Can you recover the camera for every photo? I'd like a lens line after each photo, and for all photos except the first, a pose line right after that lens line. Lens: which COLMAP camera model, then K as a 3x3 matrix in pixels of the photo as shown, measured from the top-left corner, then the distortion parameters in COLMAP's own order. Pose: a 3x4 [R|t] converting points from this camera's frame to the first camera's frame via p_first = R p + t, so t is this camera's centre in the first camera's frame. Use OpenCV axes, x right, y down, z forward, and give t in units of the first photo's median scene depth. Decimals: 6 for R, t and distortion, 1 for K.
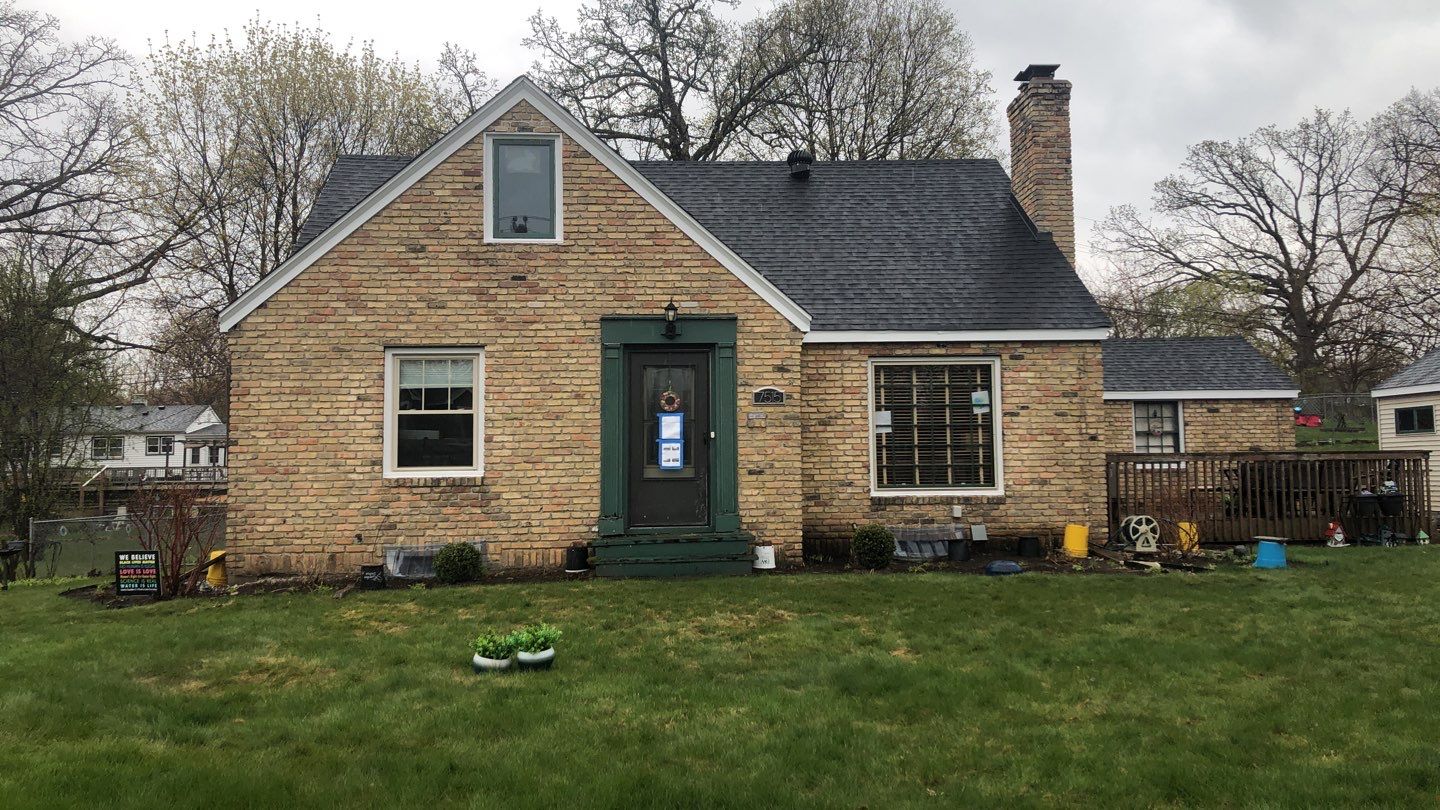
lens RADIAL K [[1196.6, 0, 718.9], [0, 1196.6, 404.7], [0, 0, 1]] dist [-0.005677, -0.007397]
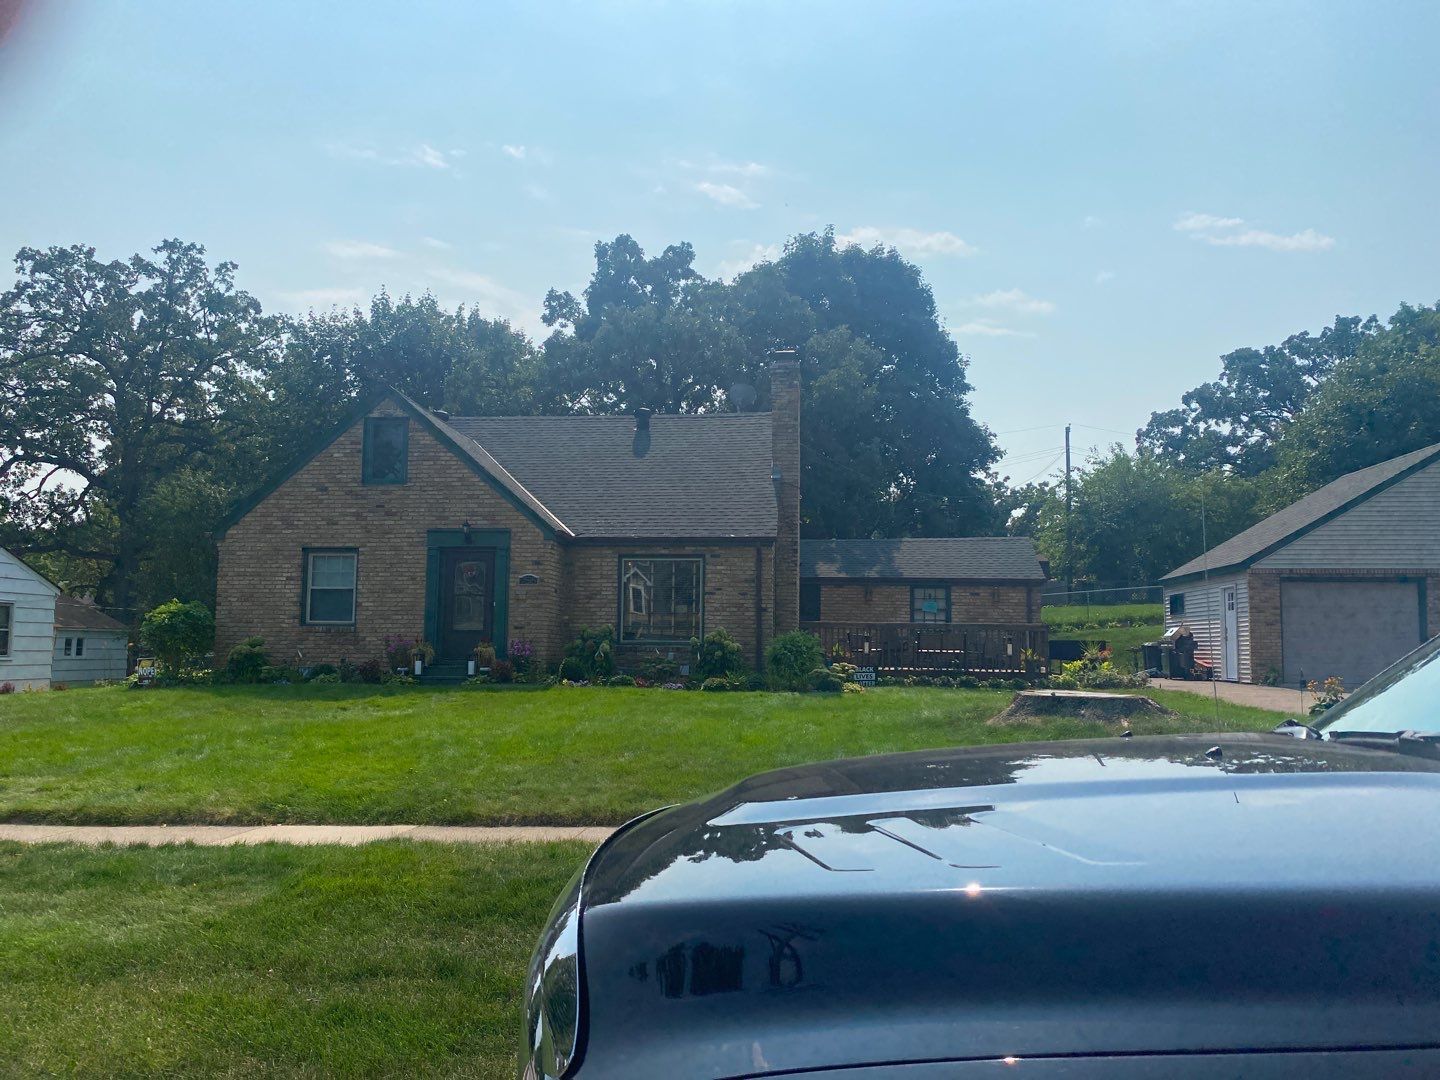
lens RADIAL K [[1136.4, 0, 722.2], [0, 1136.4, 540.6], [0, 0, 1]] dist [0.042109, -0.003540]
pose [[0.978772, 0.006256, -0.204855, 0.605347], [-0.013059, 0.999407, -0.031873, -0.014673], [0.204534, 0.033872, 0.978273, -0.431074]]
